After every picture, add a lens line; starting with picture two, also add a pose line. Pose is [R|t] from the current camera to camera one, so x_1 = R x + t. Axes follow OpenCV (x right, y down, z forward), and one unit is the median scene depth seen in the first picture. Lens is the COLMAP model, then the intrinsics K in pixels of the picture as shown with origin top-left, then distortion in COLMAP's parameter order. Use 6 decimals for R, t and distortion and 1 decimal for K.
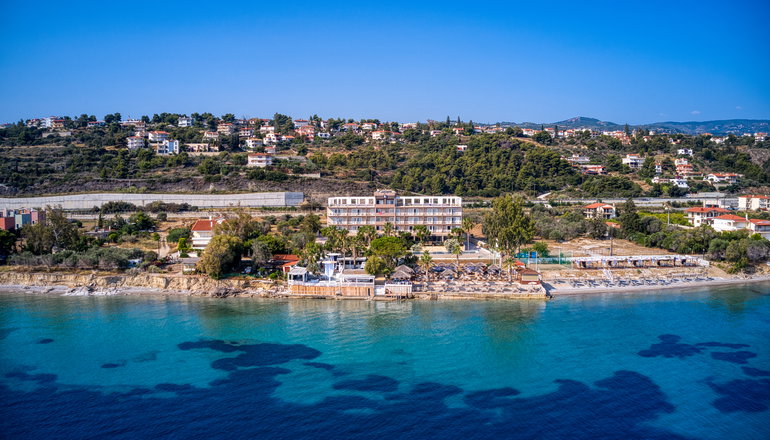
lens RADIAL K [[641.8, 0, 385.0], [0, 641.8, 220.0], [0, 0, 1]] dist [-0.177755, 0.008550]
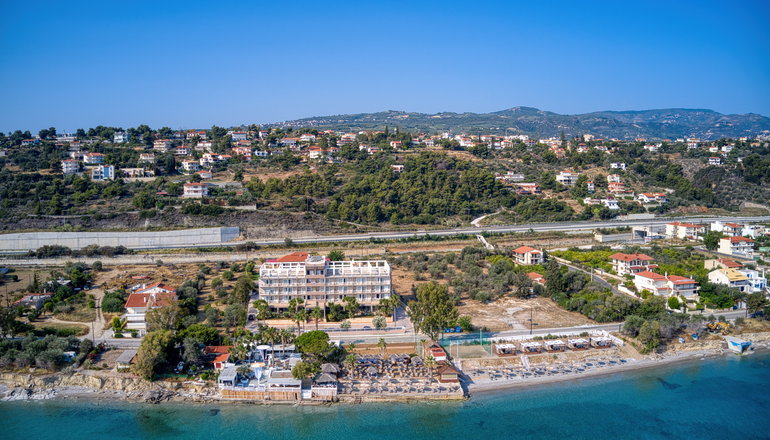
lens RADIAL K [[641.8, 0, 385.0], [0, 641.8, 220.0], [0, 0, 1]] dist [-0.177755, 0.008550]
pose [[0.996016, -0.011850, 0.088387, 0.011363], [0.009937, 0.999708, 0.022046, -0.069985], [-0.088622, -0.021080, 0.995842, -0.013242]]
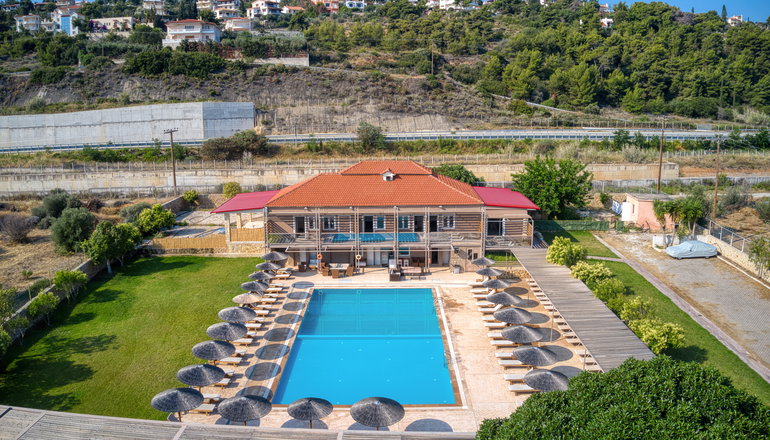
lens RADIAL K [[641.8, 0, 385.0], [0, 641.8, 220.0], [0, 0, 1]] dist [-0.177755, 0.008550]
pose [[0.993896, 0.017024, -0.108999, -0.005004], [-0.002119, 0.990785, 0.135428, -0.023309], [0.110300, -0.134370, 0.984773, 0.588735]]
